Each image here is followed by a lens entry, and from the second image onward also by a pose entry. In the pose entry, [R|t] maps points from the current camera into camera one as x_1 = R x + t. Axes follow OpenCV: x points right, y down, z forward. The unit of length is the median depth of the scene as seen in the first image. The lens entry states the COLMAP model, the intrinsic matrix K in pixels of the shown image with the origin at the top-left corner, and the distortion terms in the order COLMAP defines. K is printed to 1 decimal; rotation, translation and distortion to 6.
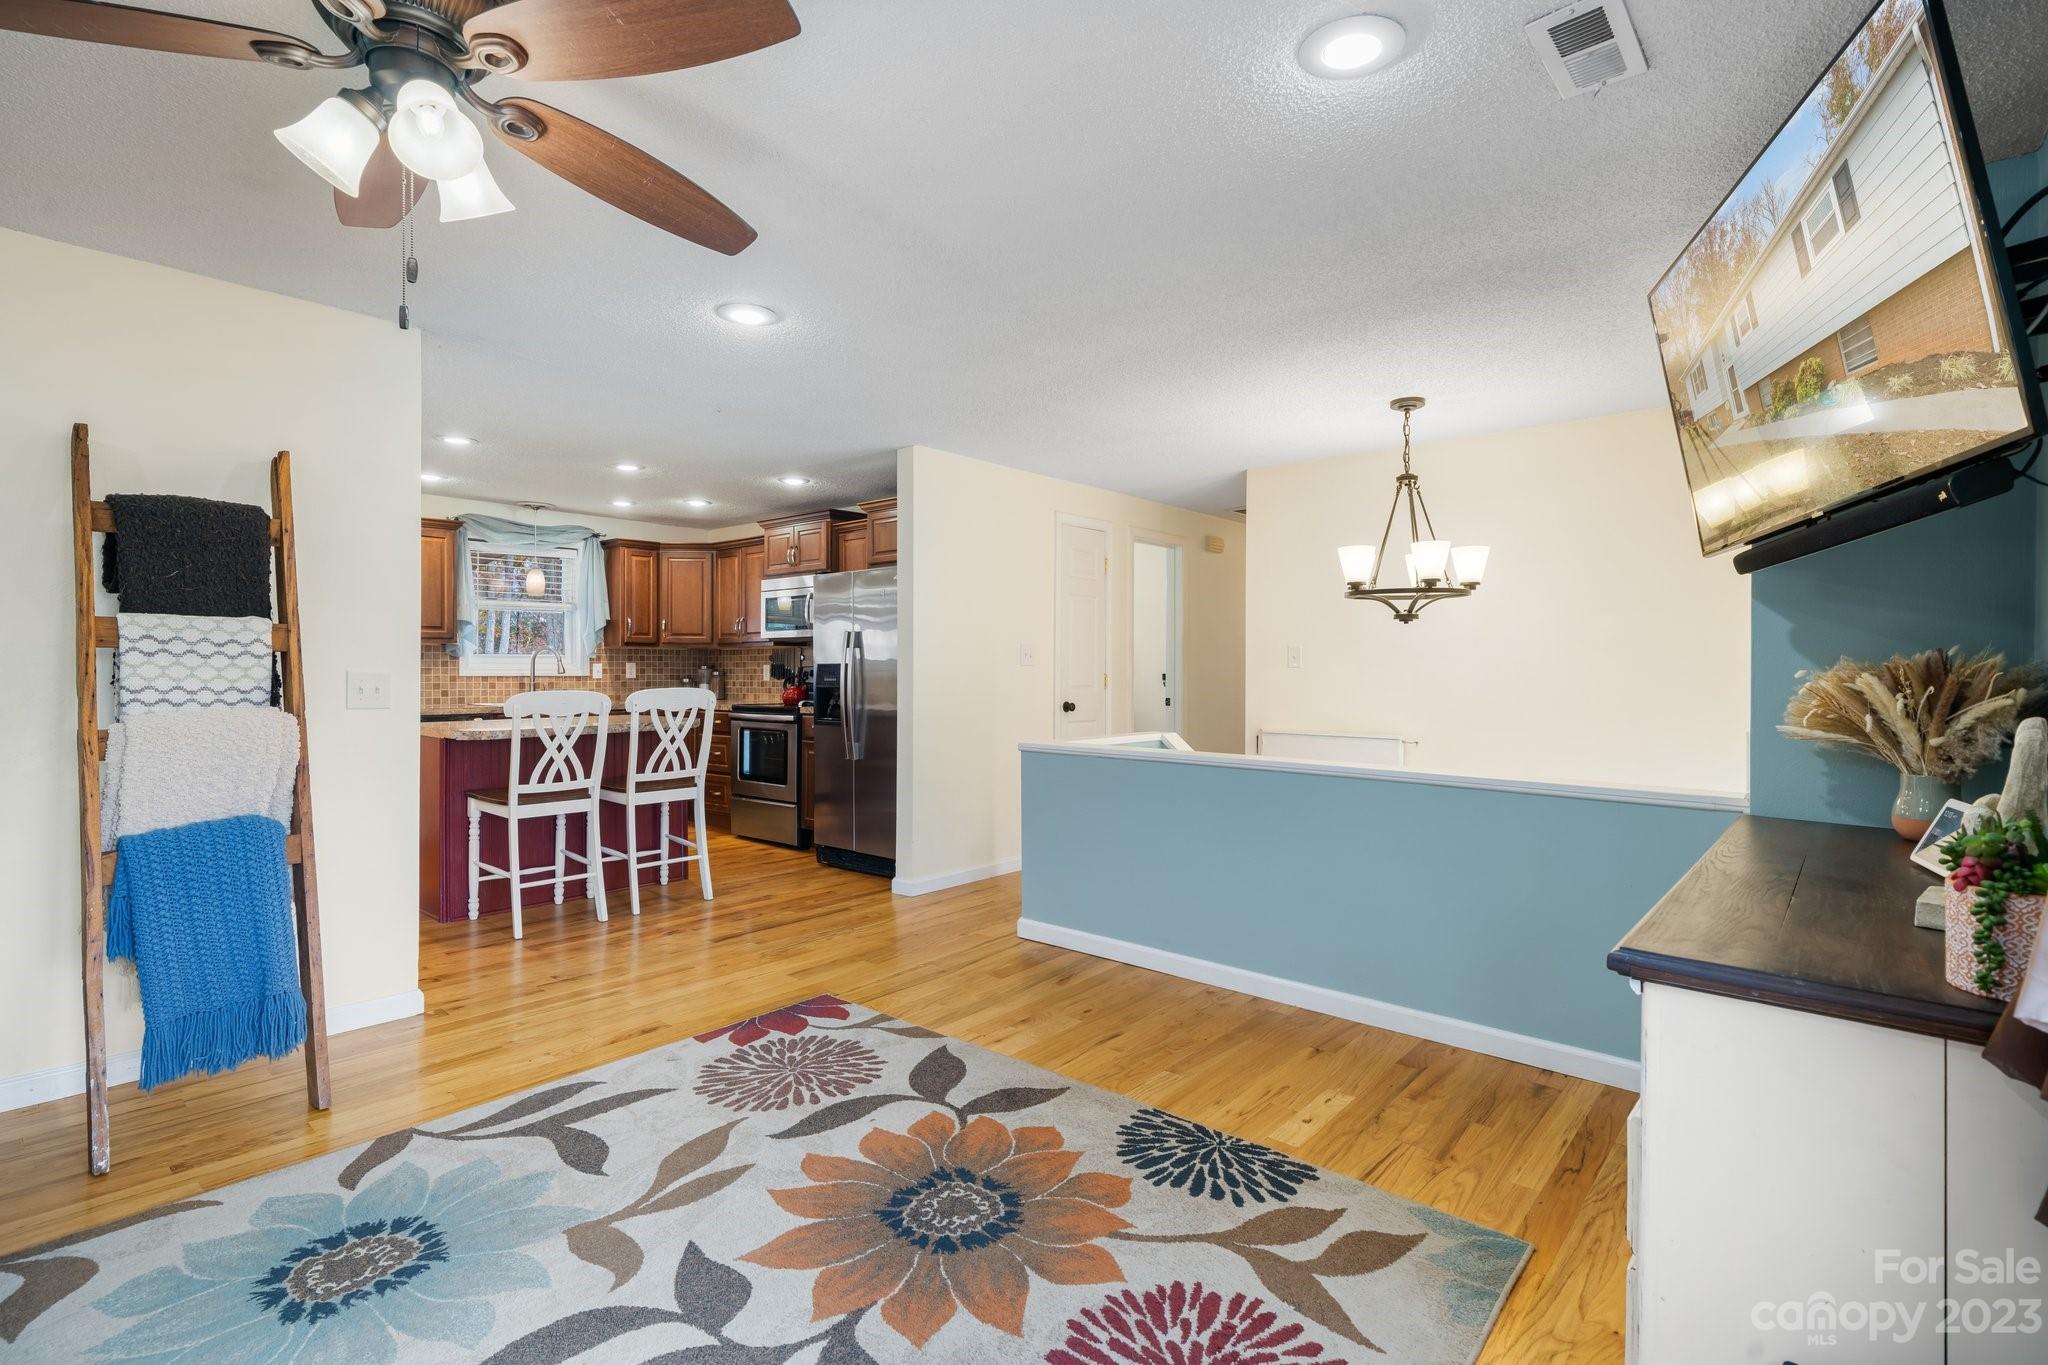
lens RADIAL K [[981.8, 0, 1011.7], [0, 981.8, 679.2], [0, 0, 1]] dist [-0.006237, -0.000961]
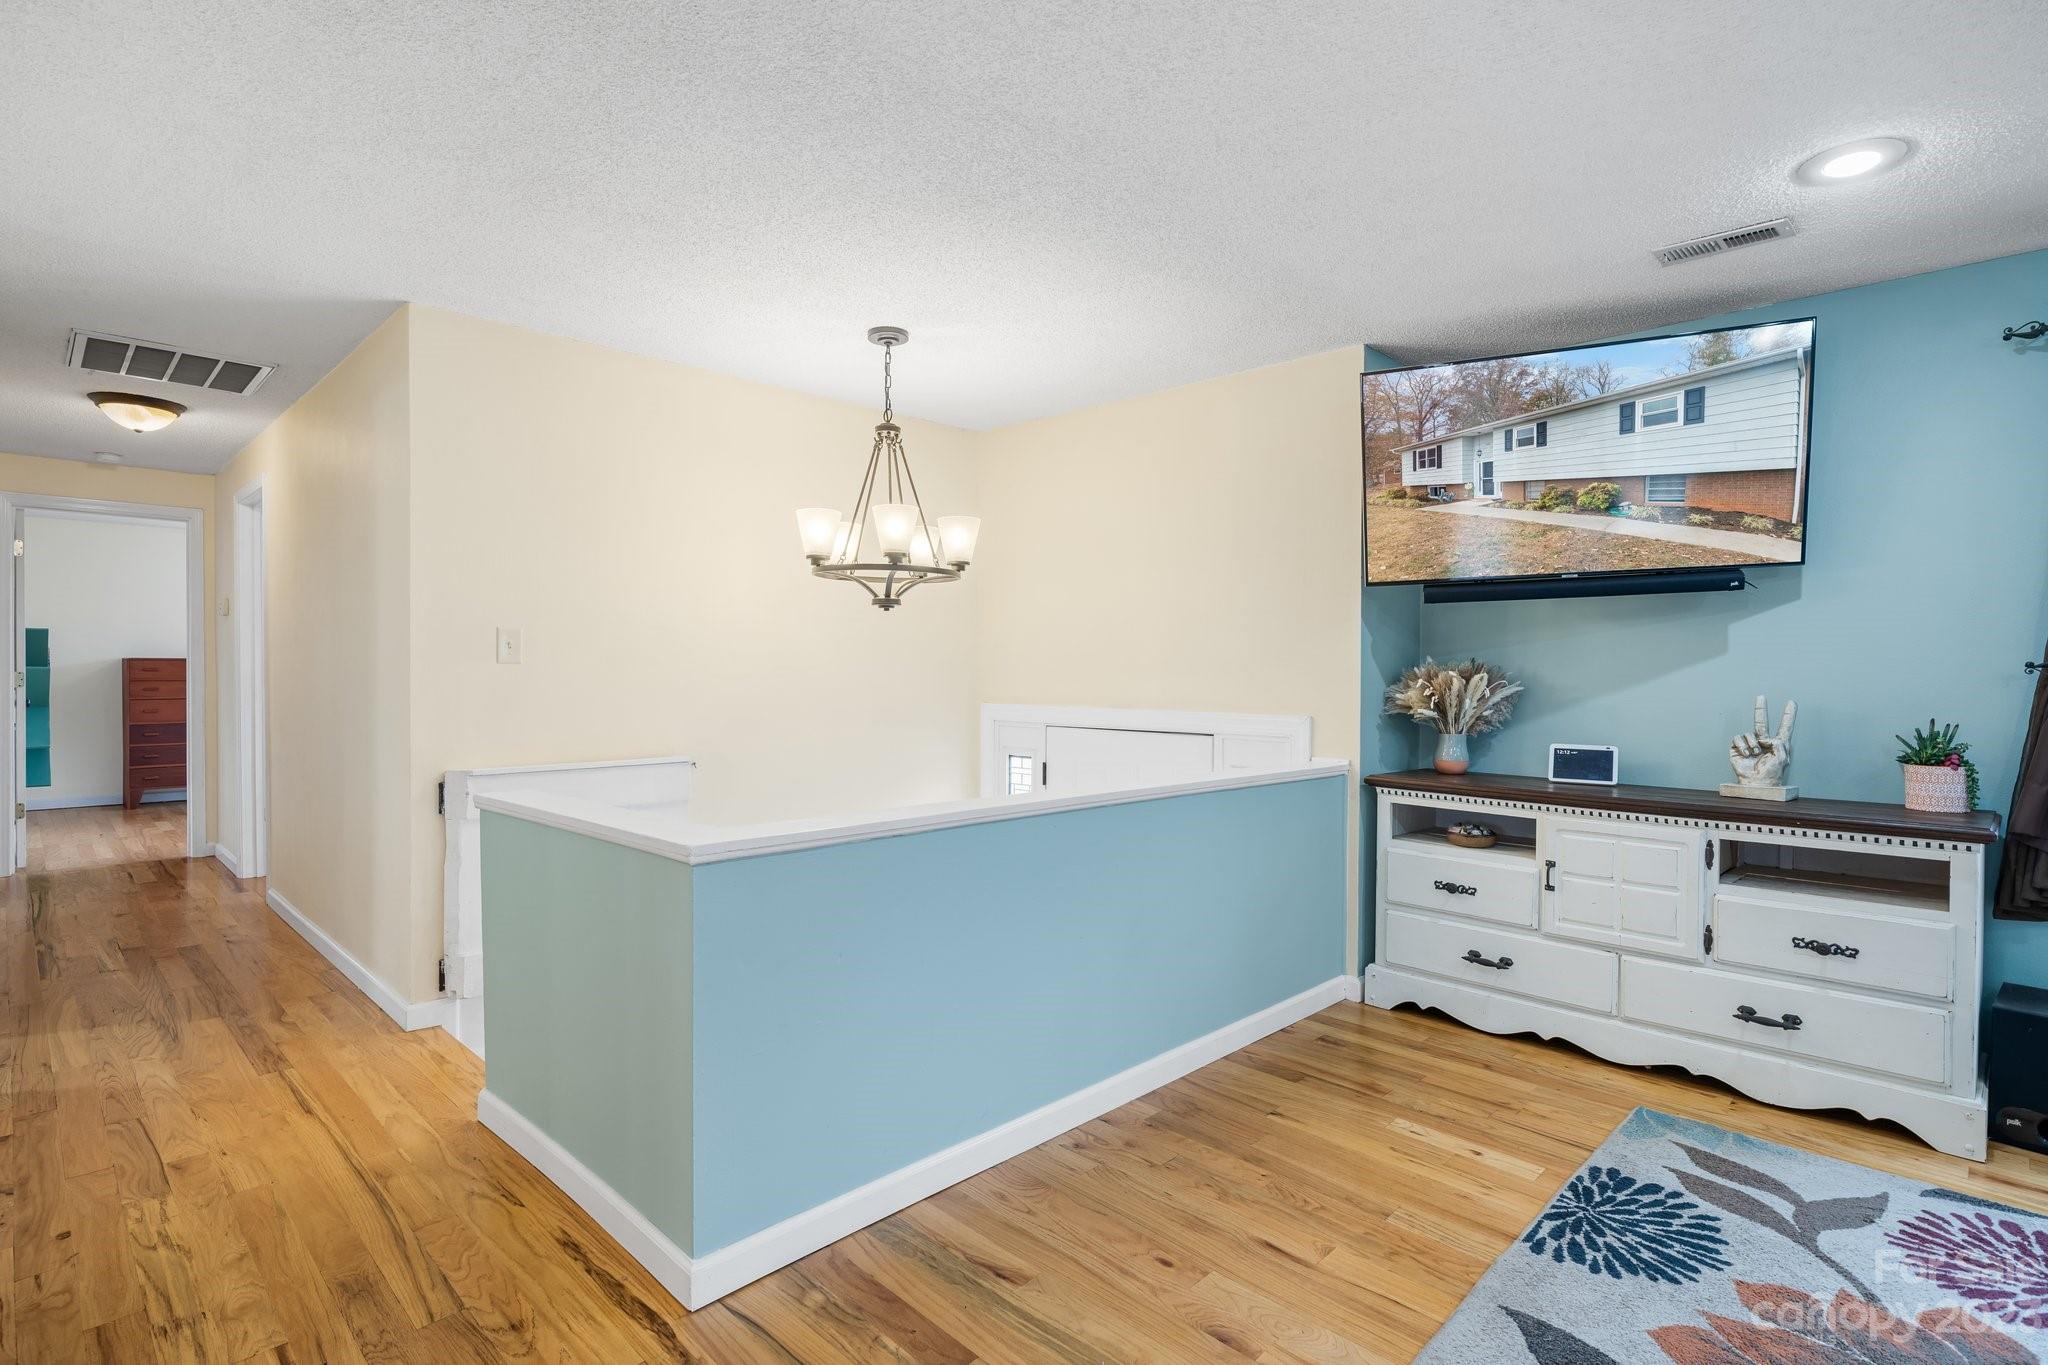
lens RADIAL K [[1003.9, 0, 1016.1], [0, 1003.9, 682.1], [0, 0, 1]] dist [0.001566, 0.000076]
pose [[0.048983, -0.018537, 0.998628, -0.689348], [0.004648, 0.999821, 0.018331, -0.021280], [-0.998789, 0.003744, 0.049061, 1.420297]]
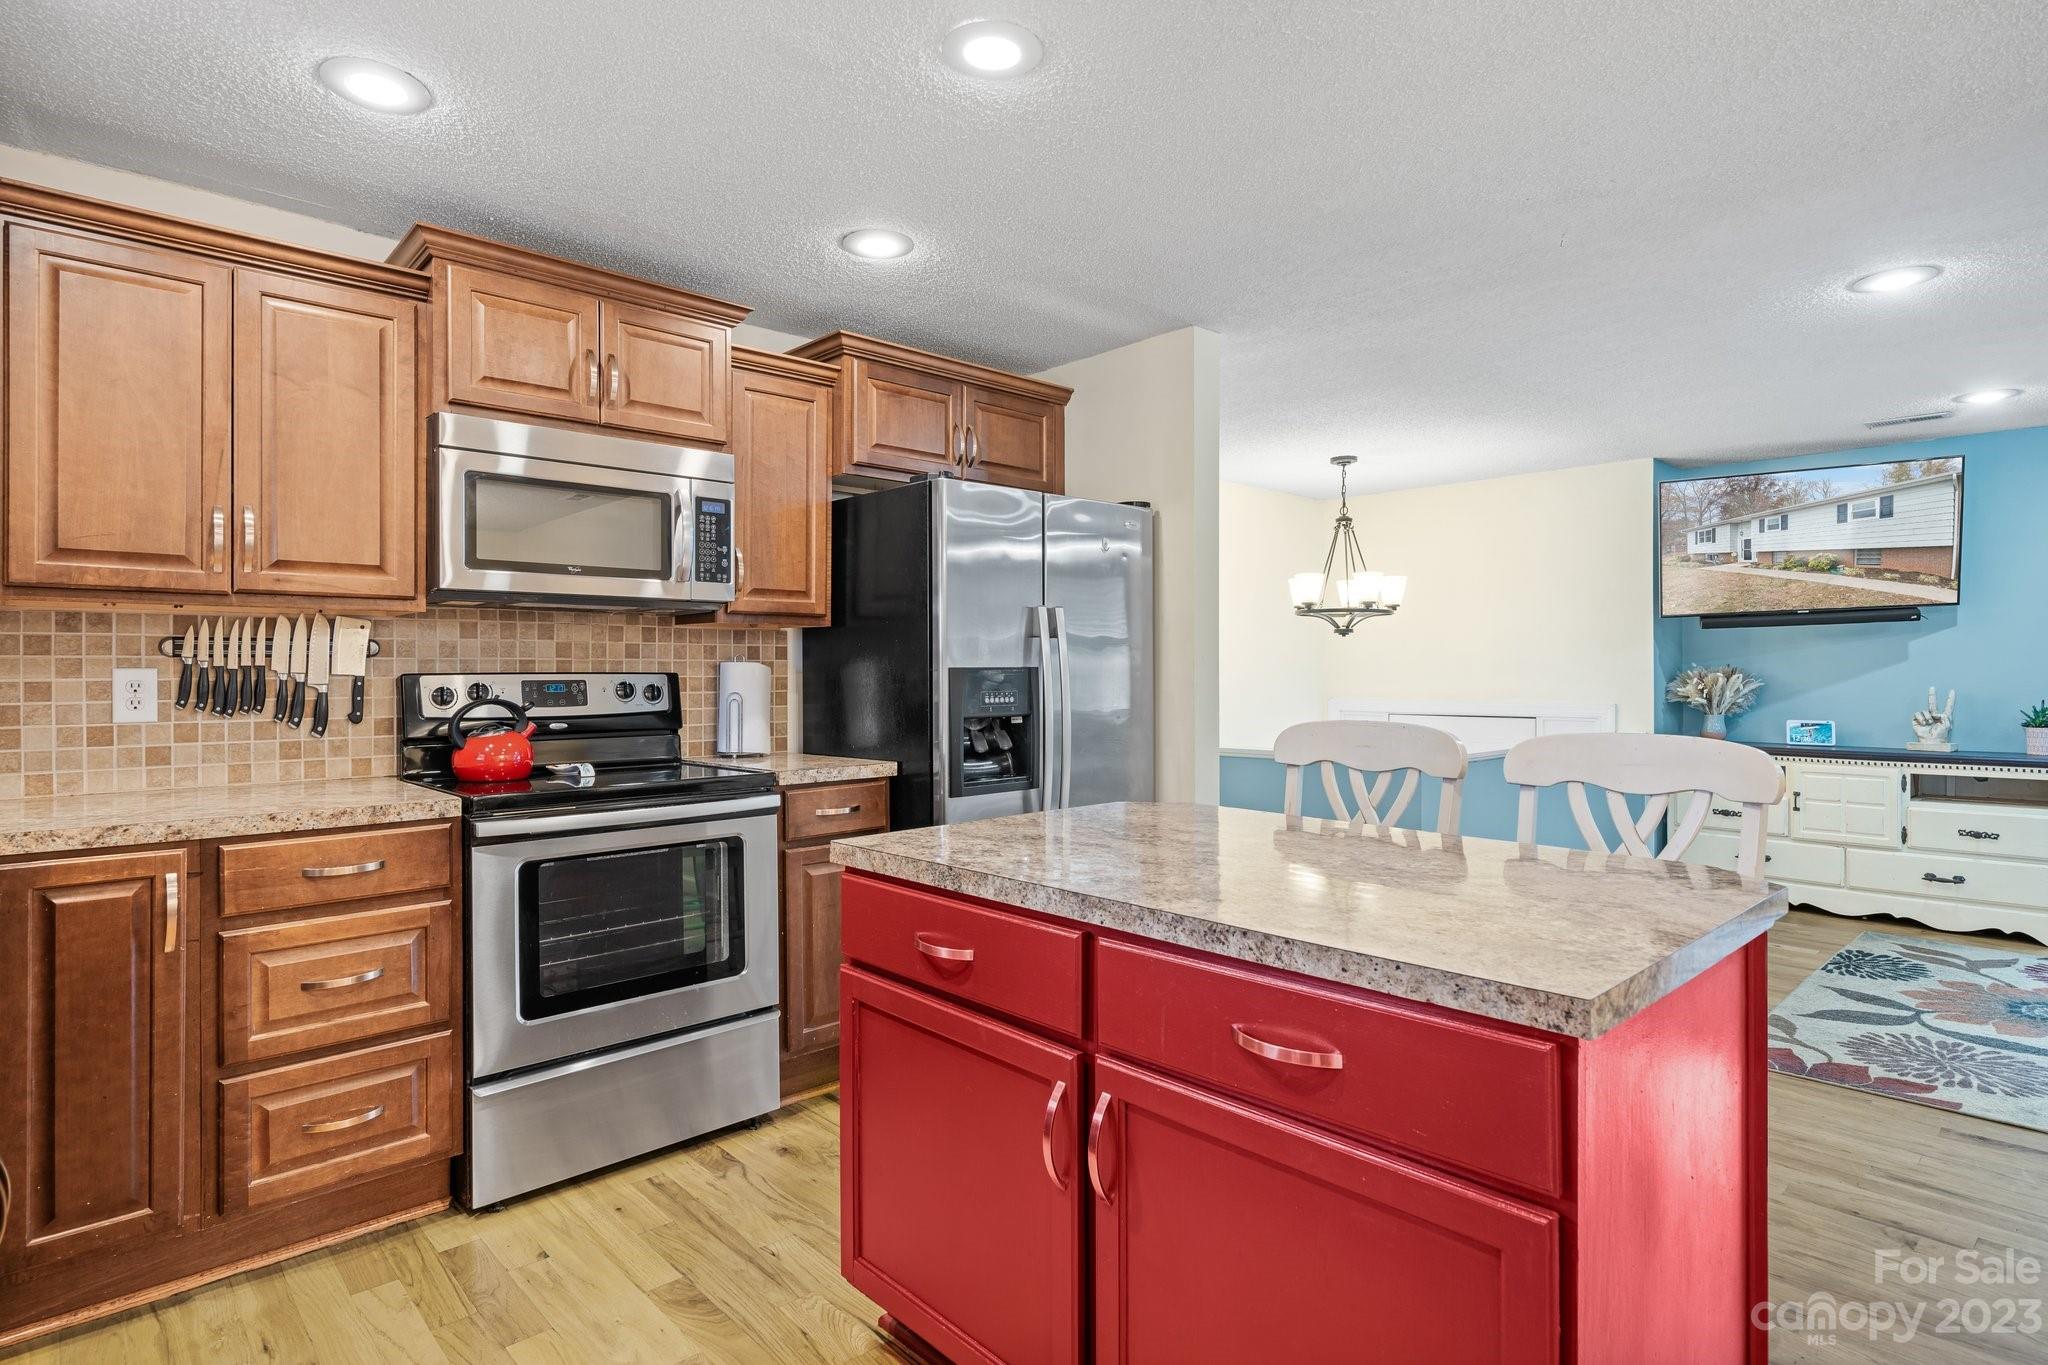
lens RADIAL K [[1070.9, 0, 1023.3], [0, 1070.9, 670.7], [0, 0, 1]] dist [0.008166, -0.002940]
pose [[0.086340, -0.003299, 0.996260, -1.655449], [0.011779, 0.999928, 0.002290, -0.034971], [-0.996196, 0.011537, 0.086373, 2.152165]]
